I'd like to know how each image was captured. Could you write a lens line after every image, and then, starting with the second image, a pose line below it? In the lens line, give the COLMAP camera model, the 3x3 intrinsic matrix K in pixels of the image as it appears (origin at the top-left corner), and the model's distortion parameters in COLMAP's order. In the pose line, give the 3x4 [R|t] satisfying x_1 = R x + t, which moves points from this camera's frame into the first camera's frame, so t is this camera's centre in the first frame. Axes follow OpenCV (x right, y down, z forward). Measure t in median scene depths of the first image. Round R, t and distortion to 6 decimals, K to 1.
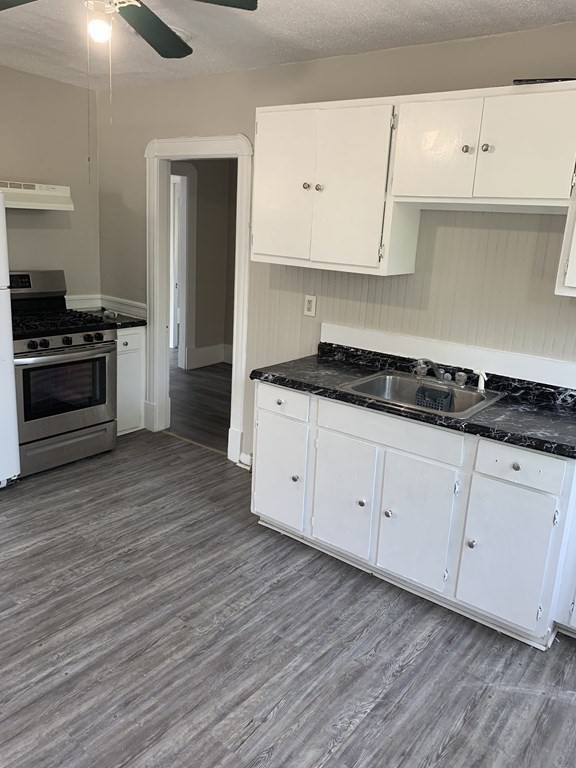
lens RADIAL K [[584.3, 0, 290.8], [0, 584.3, 384.3], [0, 0, 1]] dist [0.004757, 0.007435]
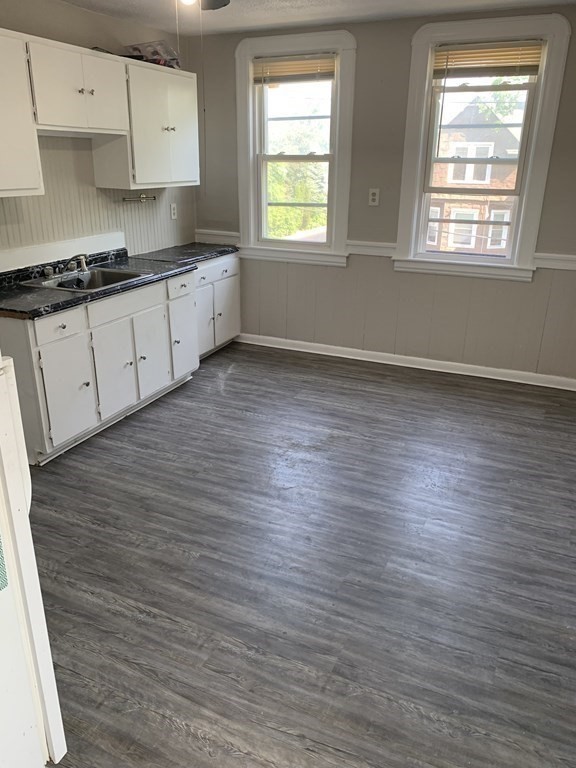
lens RADIAL K [[584.3, 0, 289.0], [0, 584.3, 385.6], [0, 0, 1]] dist [0.004757, 0.007435]
pose [[-0.237633, -0.403302, 0.883673, -1.287243], [0.234456, 0.859020, 0.455099, -0.307727], [-0.942635, 0.315329, -0.109575, 0.872747]]
